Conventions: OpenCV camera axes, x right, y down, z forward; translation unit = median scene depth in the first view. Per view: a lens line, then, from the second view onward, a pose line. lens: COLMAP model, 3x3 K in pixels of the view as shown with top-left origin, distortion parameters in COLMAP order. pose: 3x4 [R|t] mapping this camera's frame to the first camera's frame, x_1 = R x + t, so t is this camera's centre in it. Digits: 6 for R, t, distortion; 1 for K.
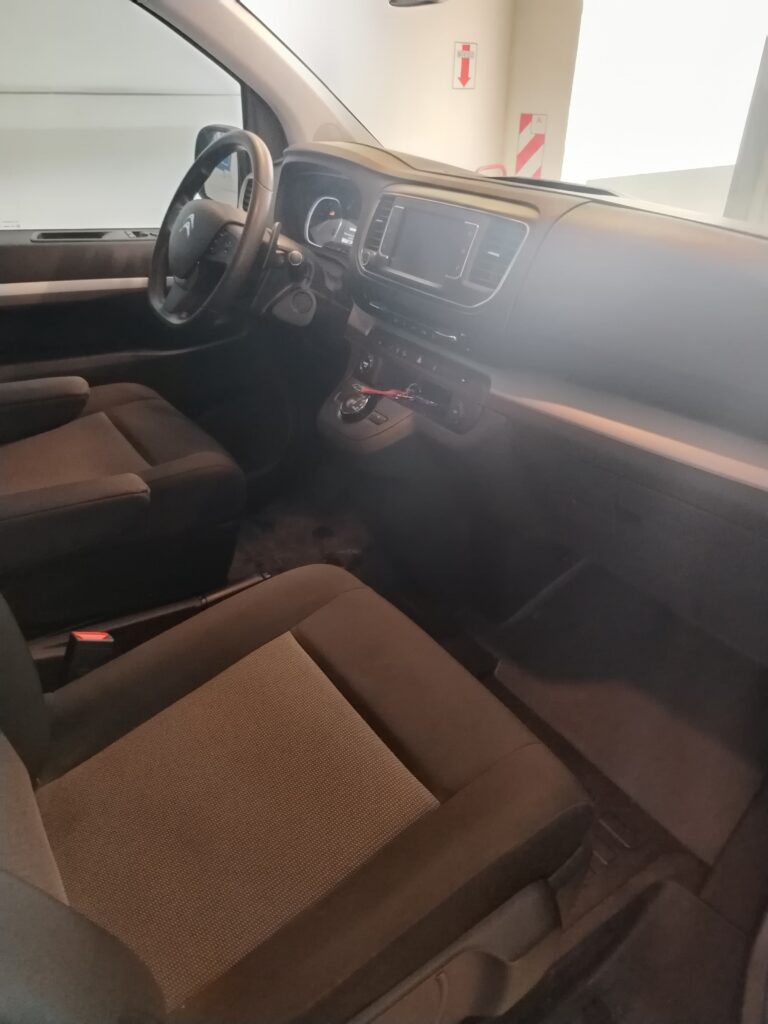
lens RADIAL K [[706.6, 0, 391.3], [0, 706.6, 515.3], [0, 0, 1]] dist [0.028063, -0.027829]
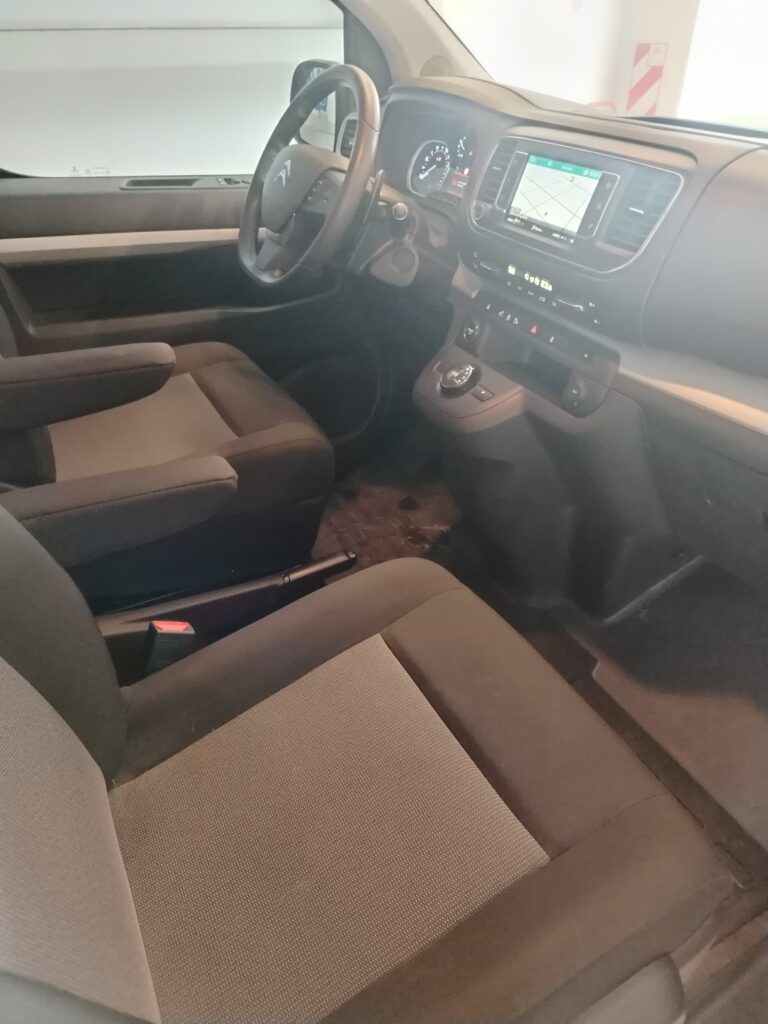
lens RADIAL K [[706.6, 0, 390.2], [0, 706.6, 507.6], [0, 0, 1]] dist [0.028063, -0.027829]
pose [[0.993534, 0.050914, -0.101477, -0.036938], [-0.044726, 0.997052, 0.062351, -0.043347], [0.104353, -0.057409, 0.992882, 0.084171]]
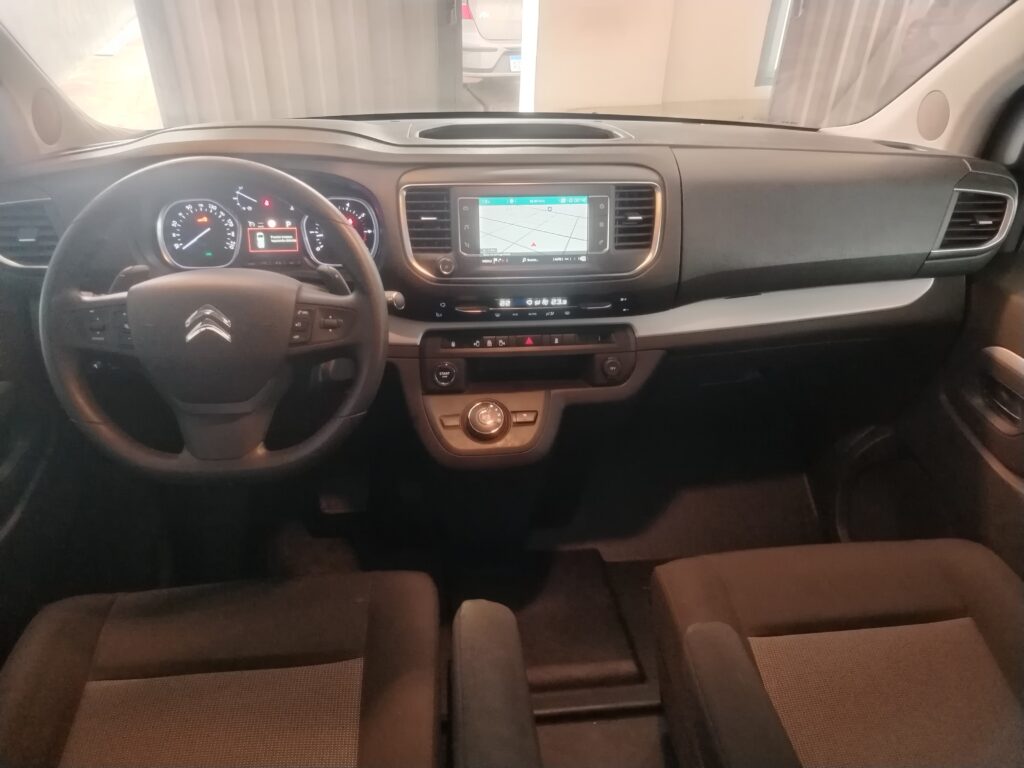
lens RADIAL K [[706.6, 0, 517.9], [0, 706.6, 386.6], [0, 0, 1]] dist [0.028063, -0.027829]
pose [[0.484024, -0.505153, 0.714522, -0.641073], [0.440378, 0.846225, 0.299949, -0.440935], [-0.756167, 0.169478, 0.632052, 0.423556]]
